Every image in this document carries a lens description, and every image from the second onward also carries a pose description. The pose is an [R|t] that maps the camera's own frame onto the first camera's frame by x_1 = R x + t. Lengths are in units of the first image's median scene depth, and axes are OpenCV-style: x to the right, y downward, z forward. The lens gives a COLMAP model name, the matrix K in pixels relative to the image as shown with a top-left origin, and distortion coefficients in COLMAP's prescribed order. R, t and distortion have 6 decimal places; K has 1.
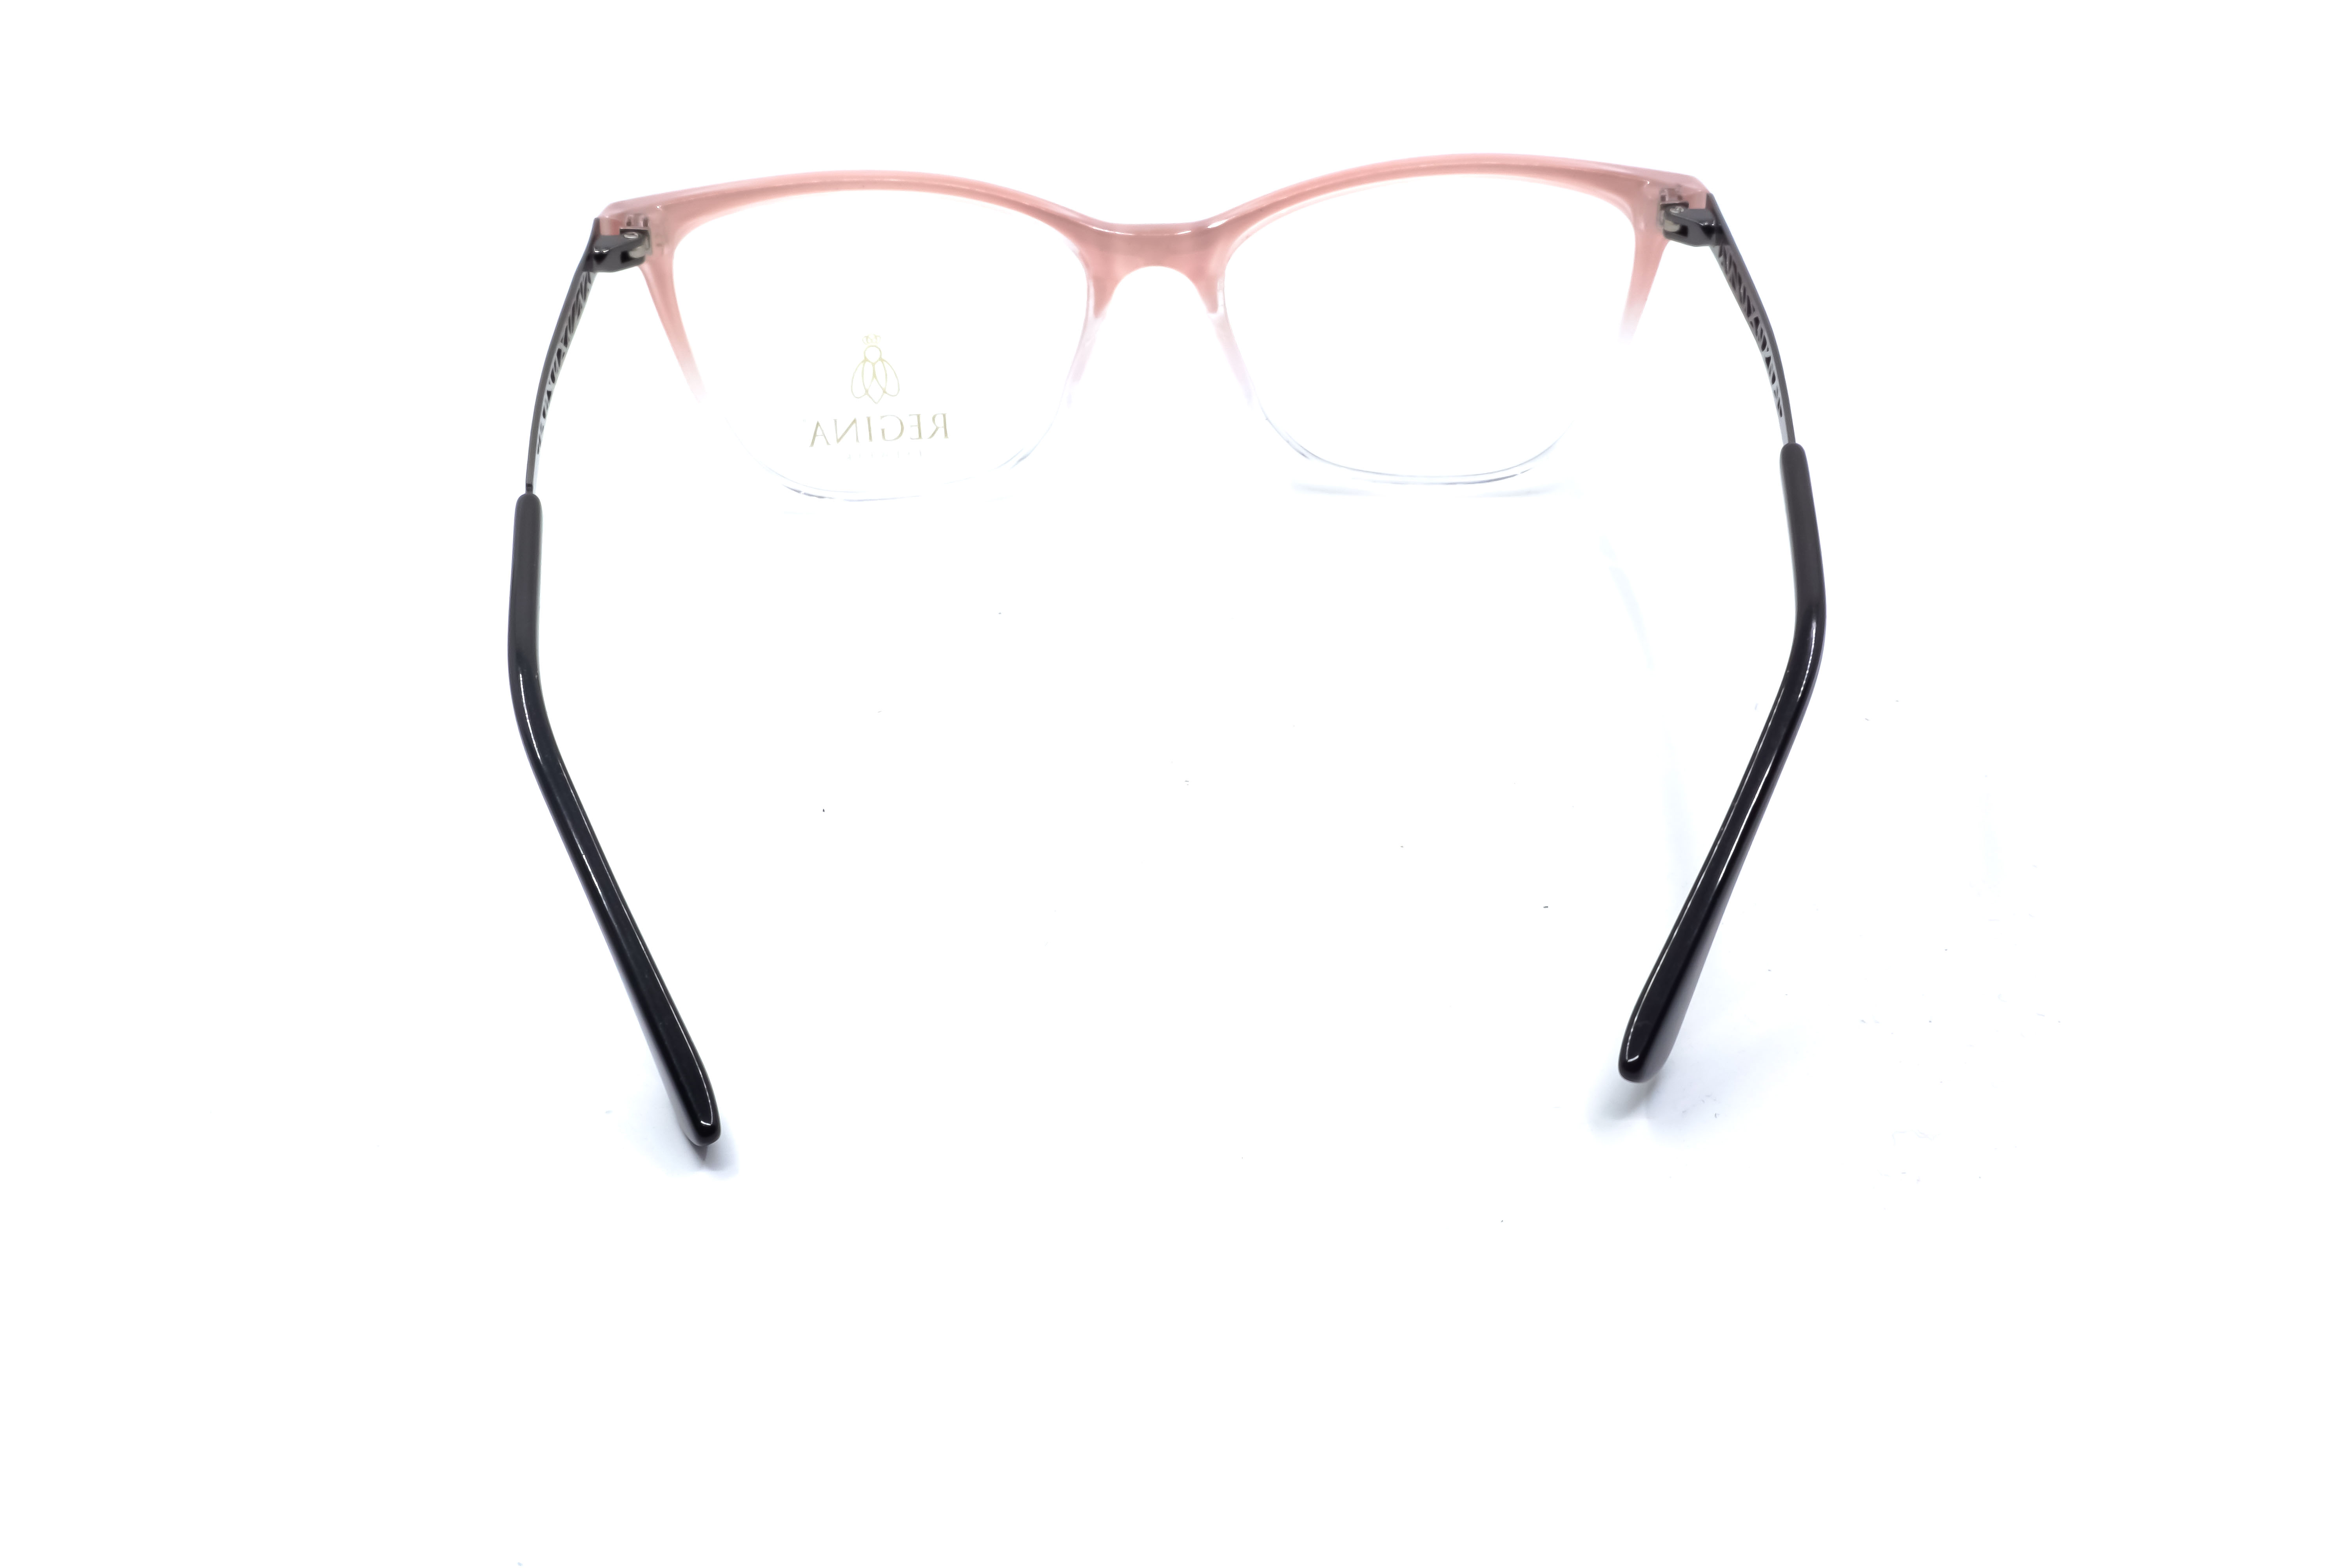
lens RADIAL K [[2288.6, 0, 1166.2], [0, 2288.6, 780.9], [0, 0, 1]] dist [0.003428, -0.002240]
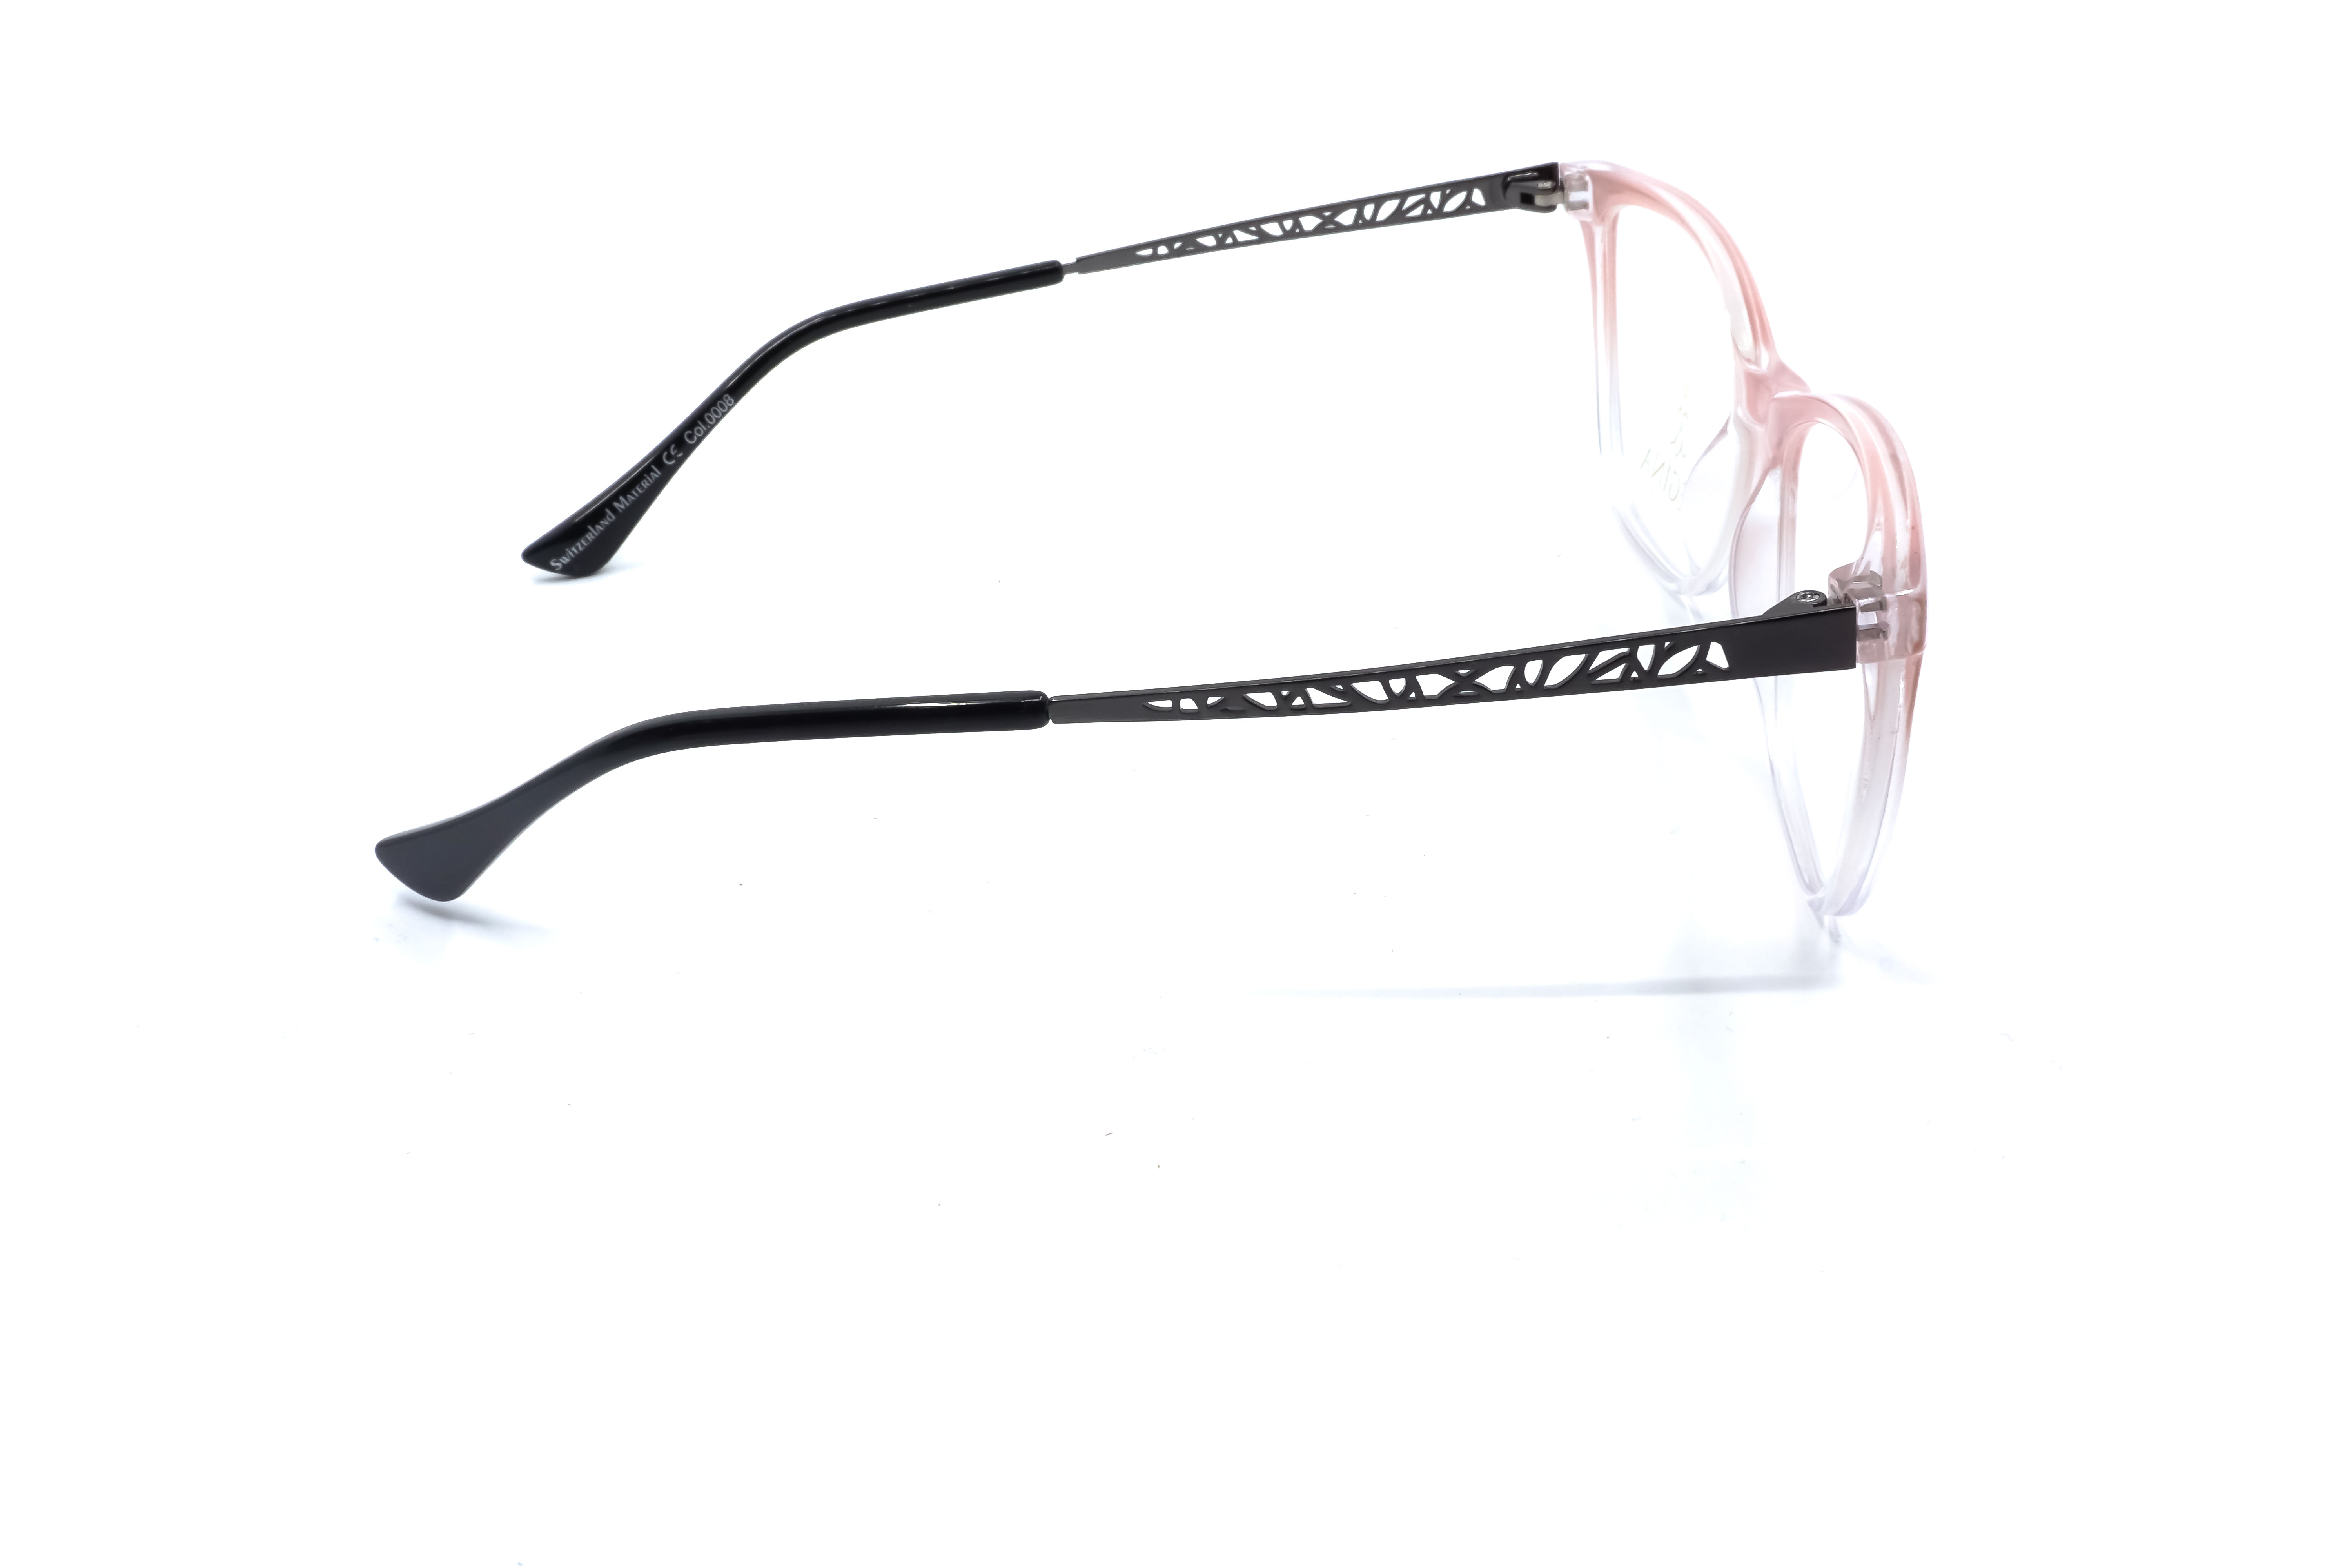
lens RADIAL K [[2265.4, 0, 1171.0], [0, 2265.4, 822.4], [0, 0, 1]] dist [0.001594, 0.003483]
pose [[0.004901, 0.517634, -0.855588, 0.762566], [-0.471670, 0.755639, 0.454463, -0.386825], [0.881761, 0.401328, 0.247855, 0.673595]]
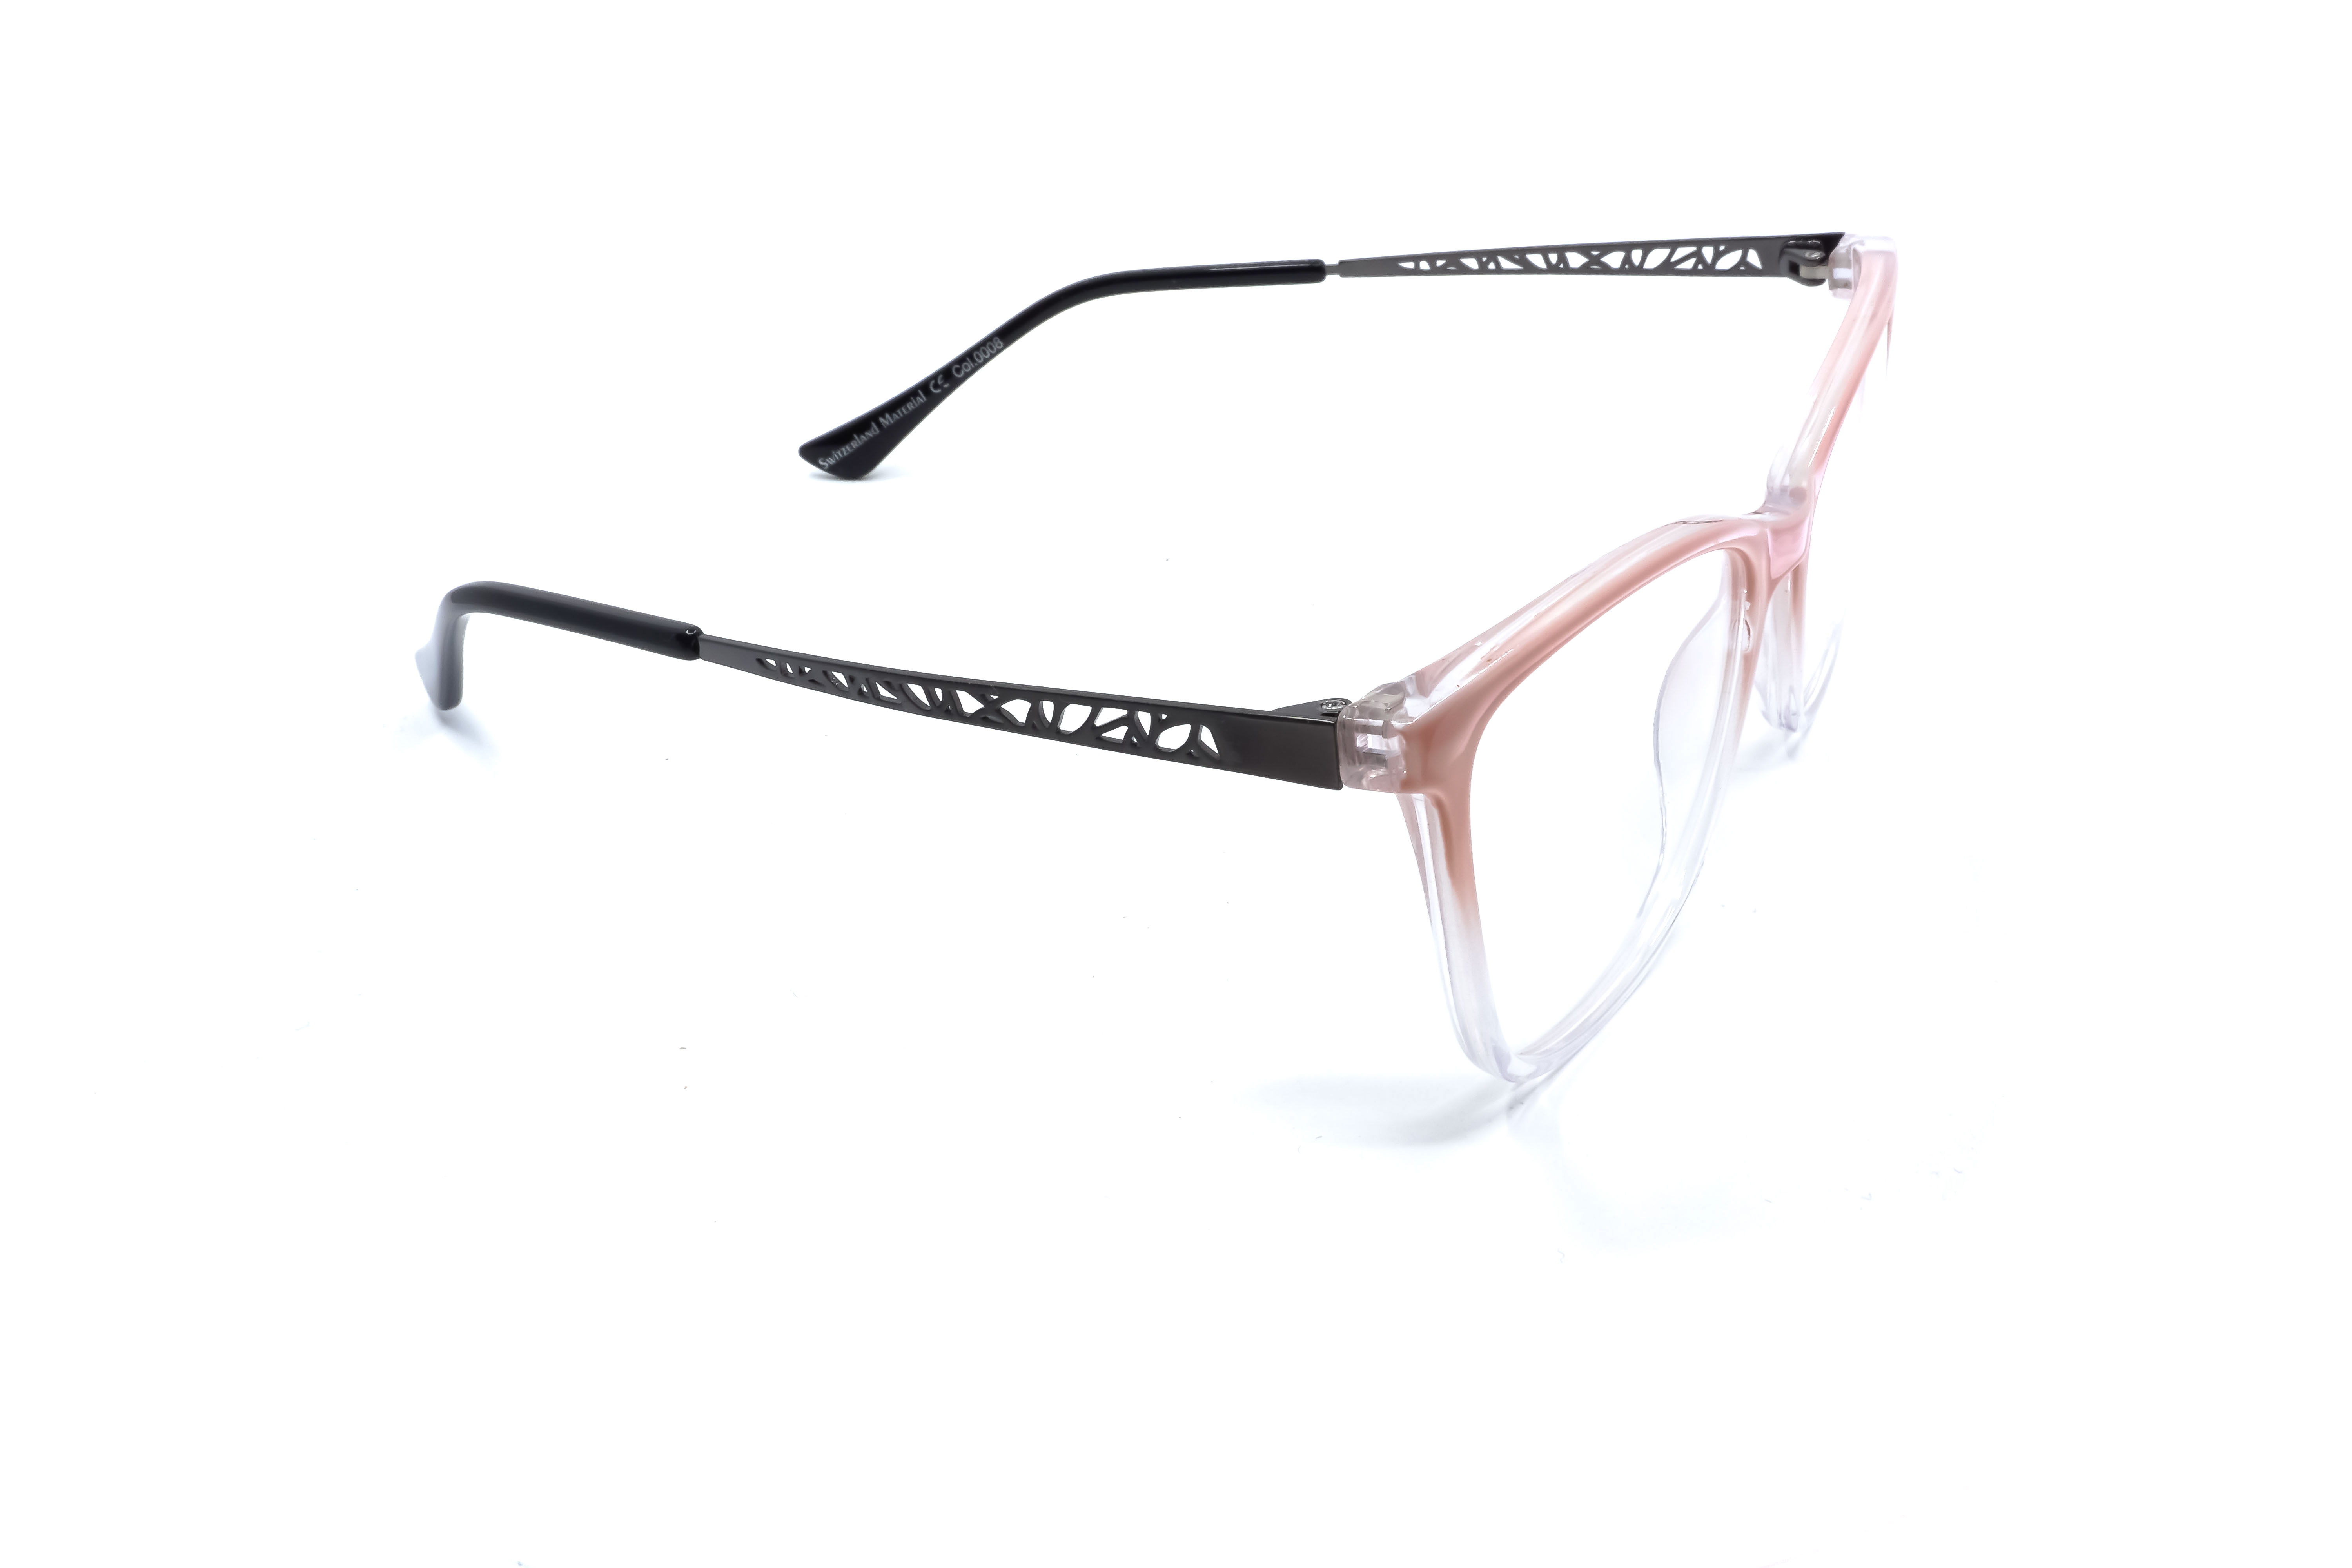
lens RADIAL K [[2265.4, 0, 1171.0], [0, 2265.4, 822.4], [0, 0, 1]] dist [0.001594, 0.003483]
pose [[-0.499505, 0.459514, -0.734399, 0.657217], [-0.396027, 0.632846, 0.665333, -0.575768], [0.770492, 0.623179, -0.134129, 1.013432]]
